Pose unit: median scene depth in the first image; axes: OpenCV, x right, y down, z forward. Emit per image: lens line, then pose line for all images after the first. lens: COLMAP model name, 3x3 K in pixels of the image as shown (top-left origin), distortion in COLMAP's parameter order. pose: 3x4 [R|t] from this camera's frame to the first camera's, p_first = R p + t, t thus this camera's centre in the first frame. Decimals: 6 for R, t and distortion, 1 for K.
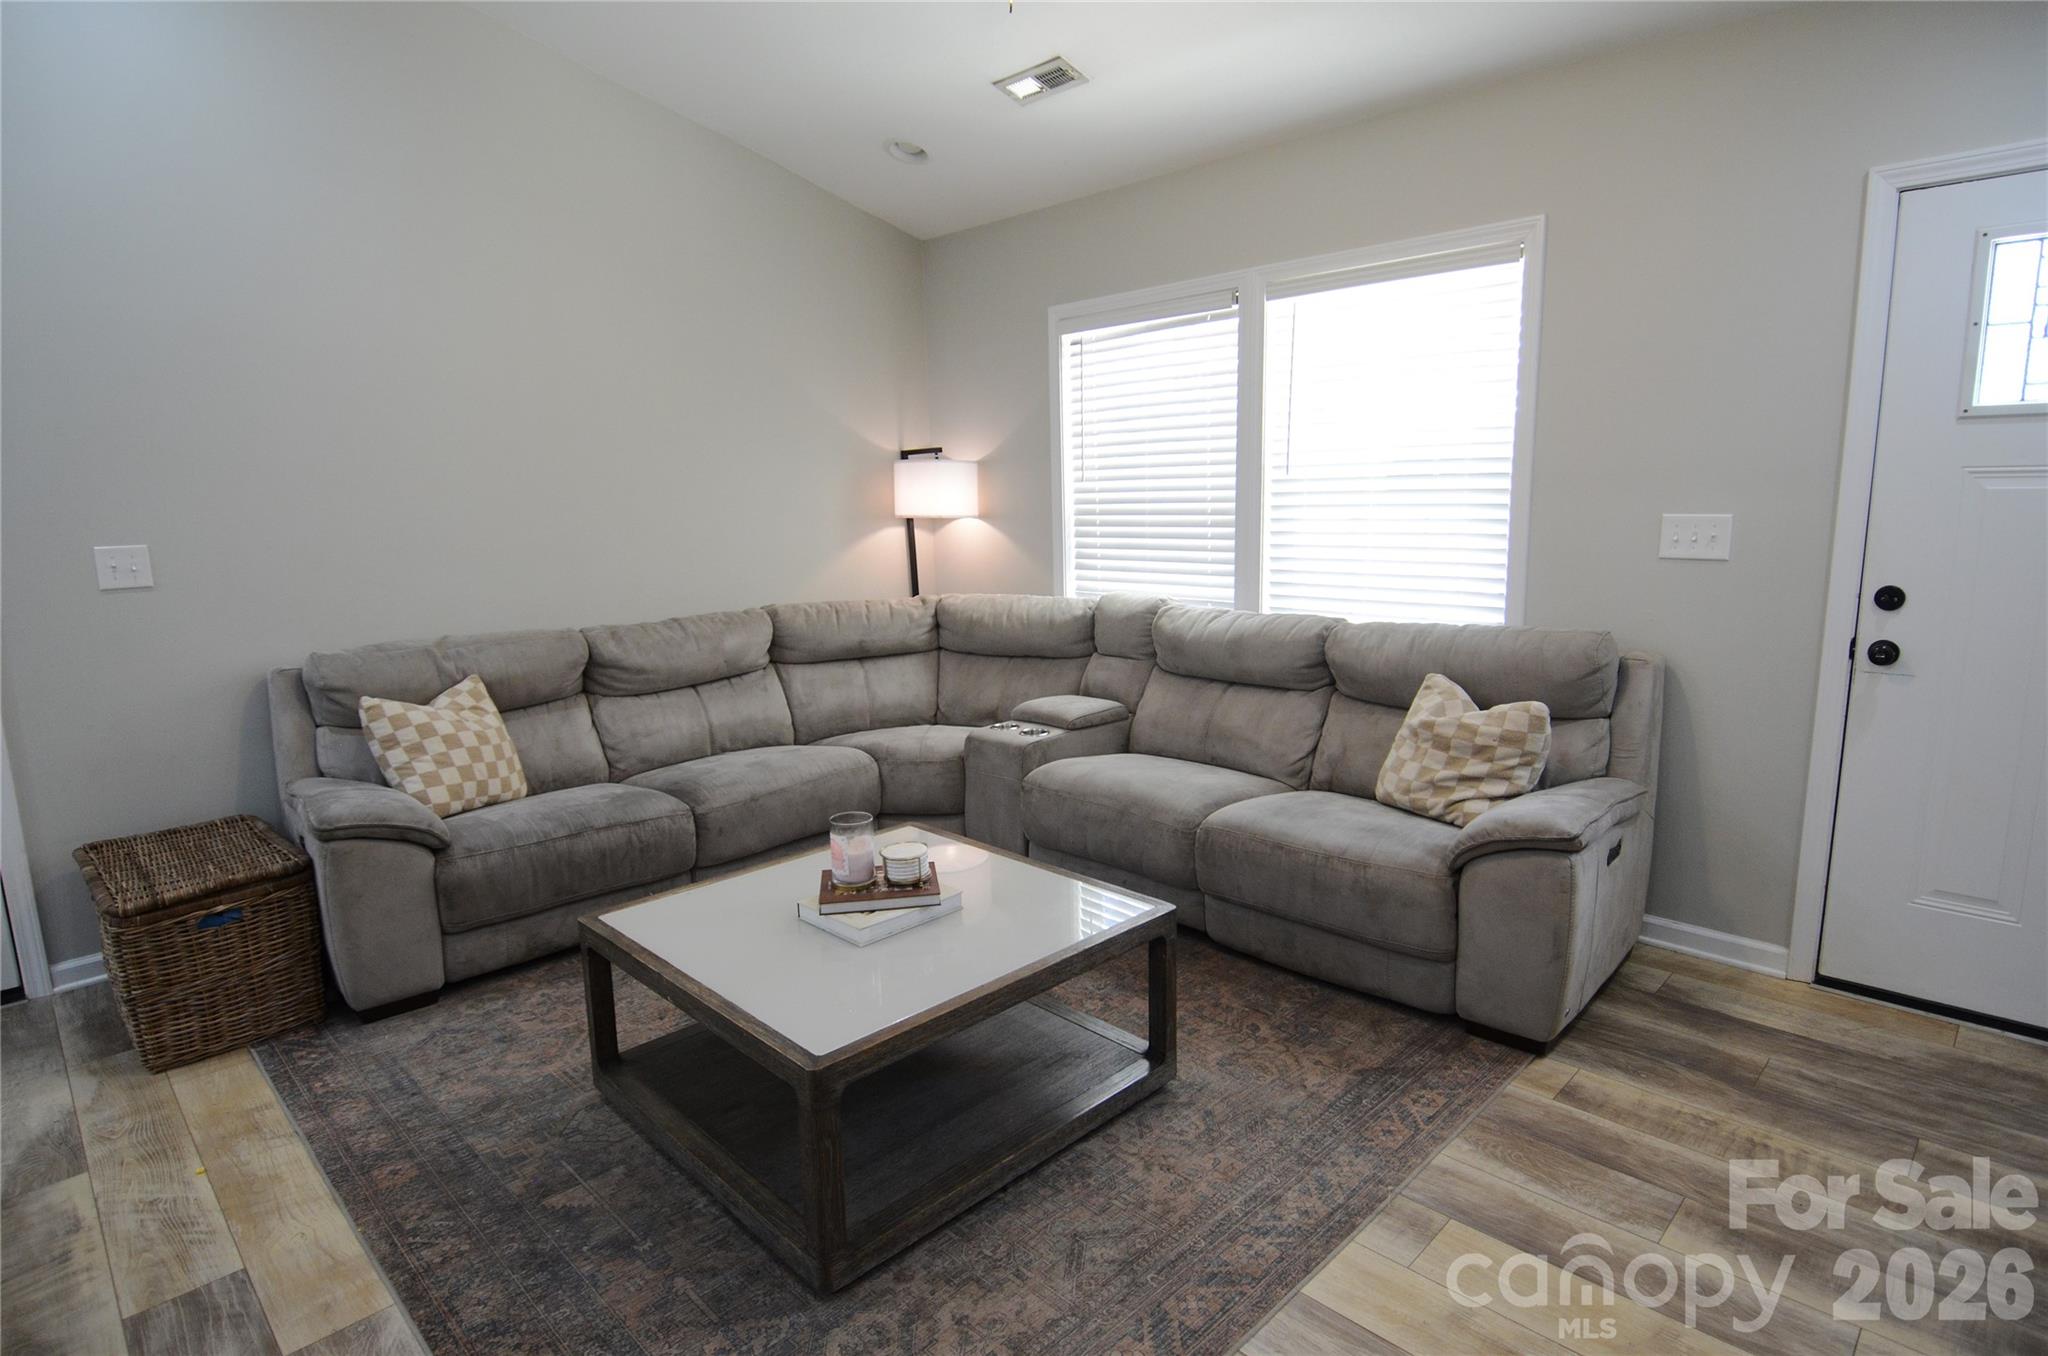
lens RADIAL K [[1066.0, 0, 1021.2], [0, 1066.0, 679.1], [0, 0, 1]] dist [0.016138, -0.024091]
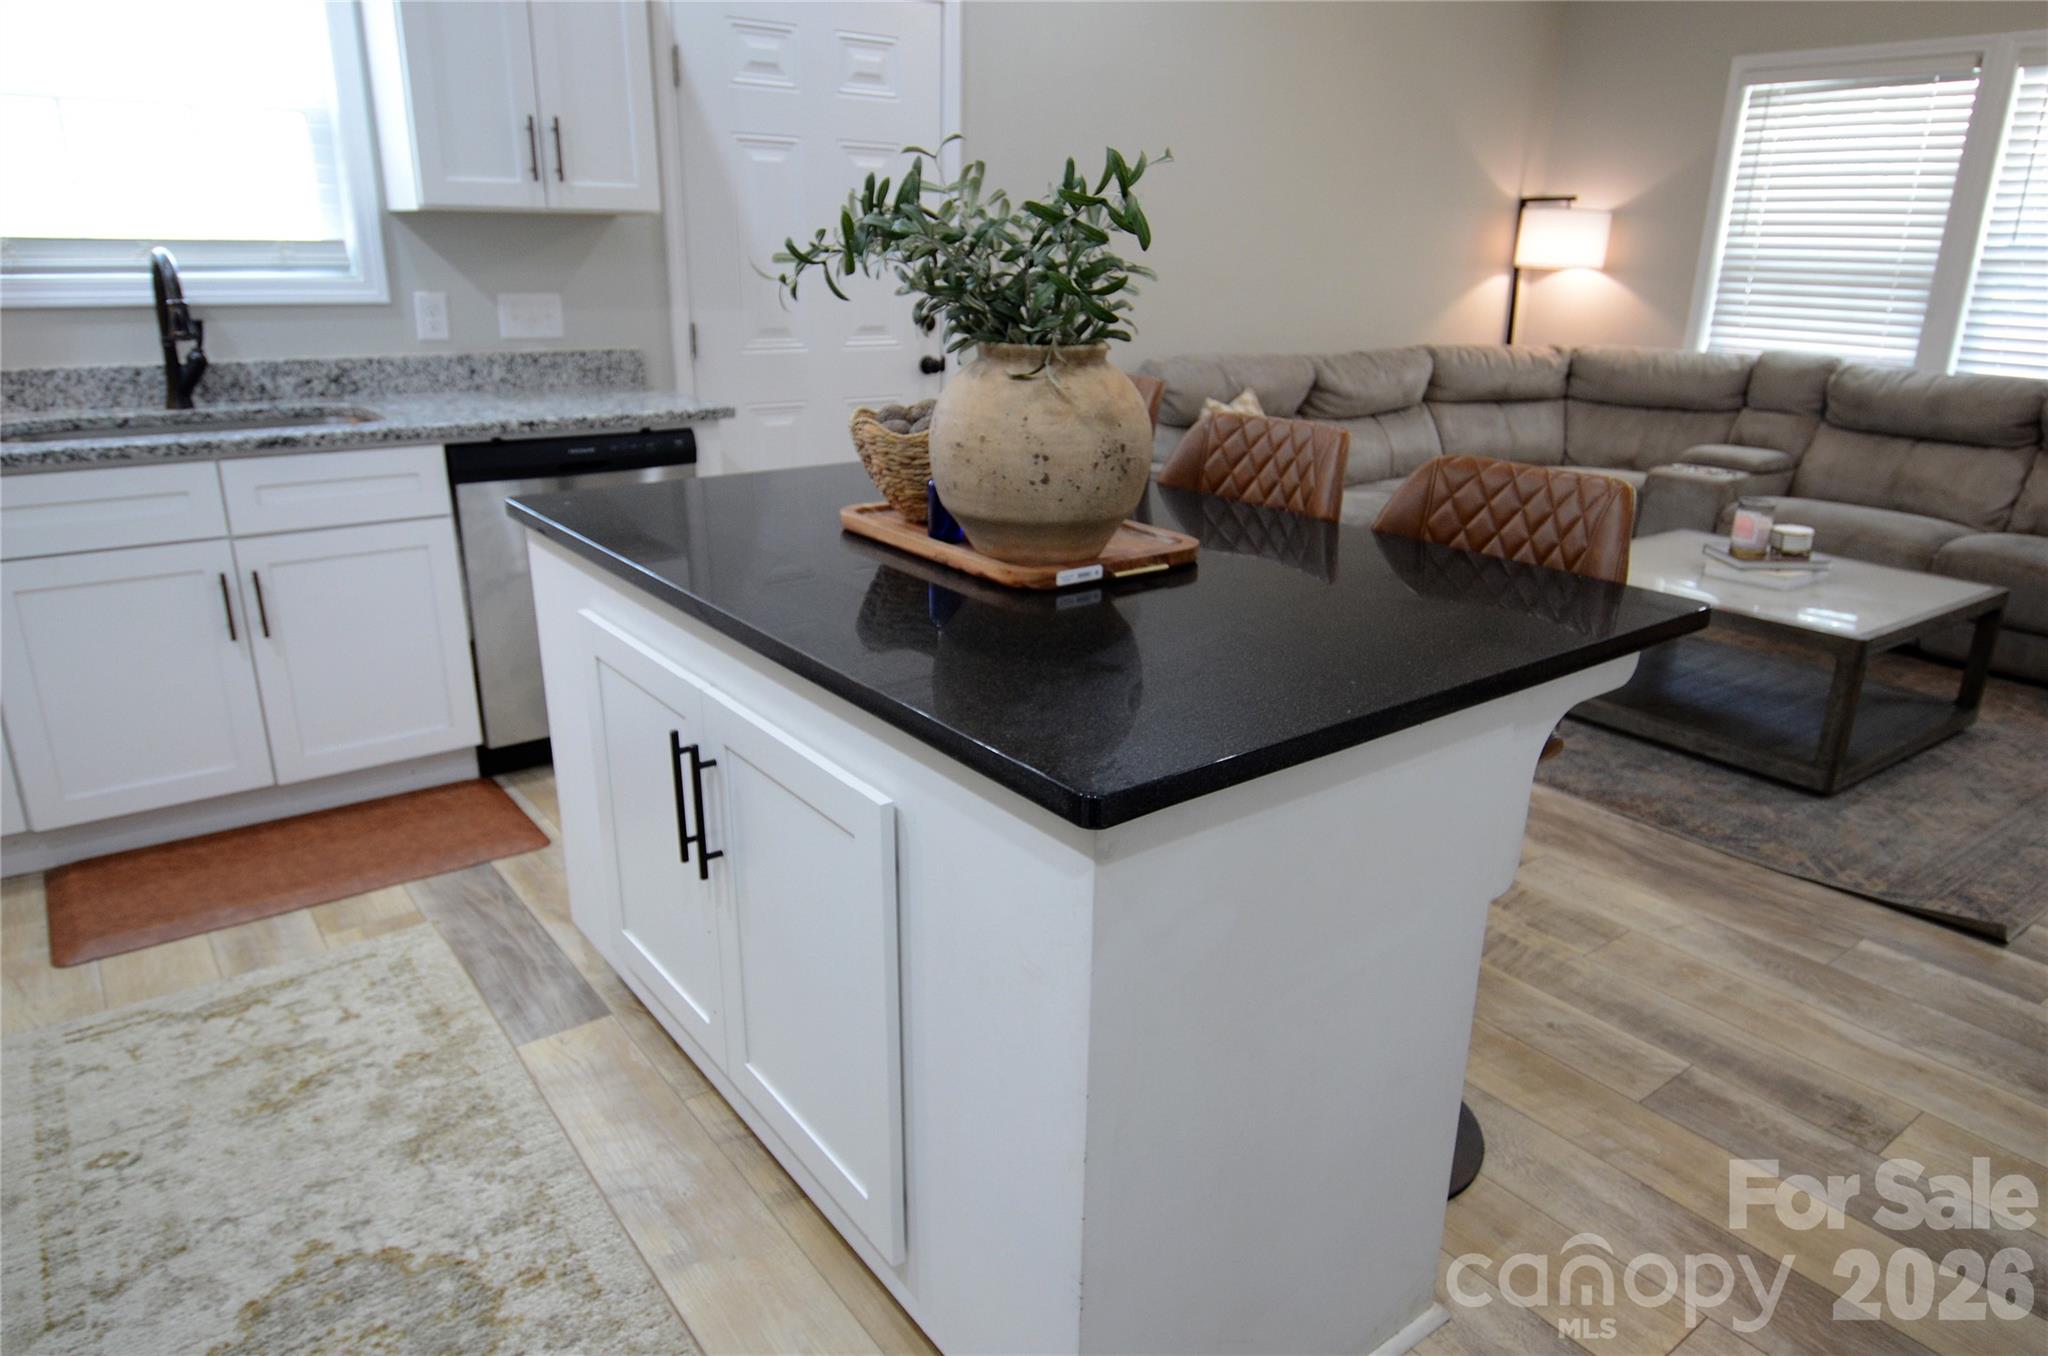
lens RADIAL K [[1307.4, 0, 1024.8], [0, 1307.4, 681.4], [0, 0, 1]] dist [0.009338, -0.014947]
pose [[0.990004, 0.083230, -0.113866, -0.532238], [-0.064828, 0.985514, 0.156716, 0.097242], [0.125260, -0.147767, 0.981058, -0.450307]]
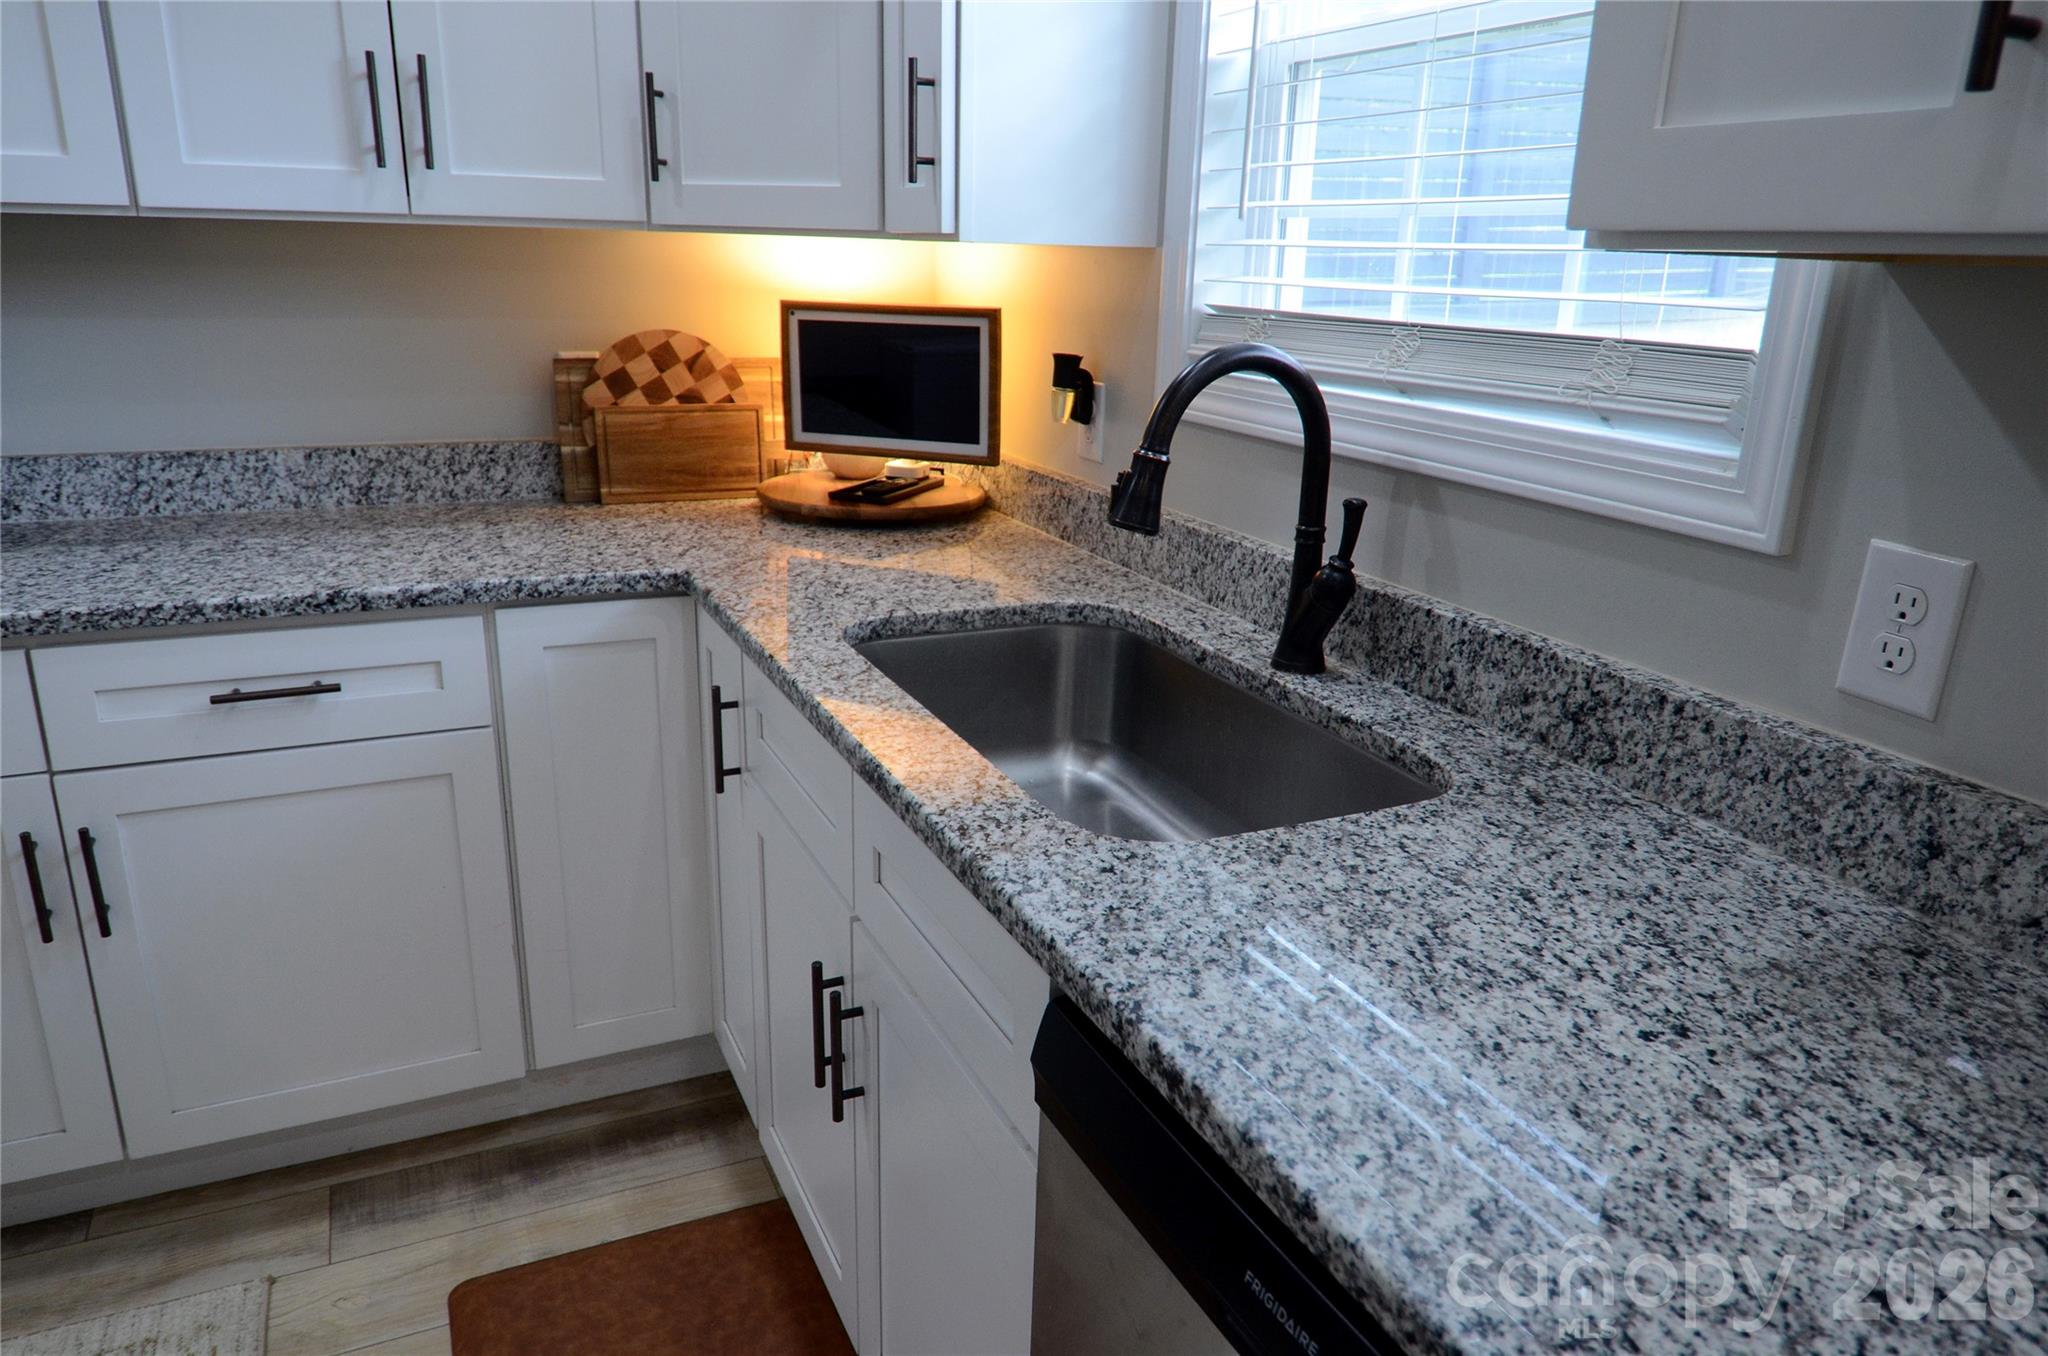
lens RADIAL K [[1379.4, 0, 1036.1], [0, 1379.4, 684.9], [0, 0, 1]] dist [0.000273, -0.019908]
pose [[-0.349533, 0.293246, -0.889850, -0.759343], [-0.179515, 0.911200, 0.370795, -0.041954], [0.919566, 0.289347, -0.265852, 0.342427]]
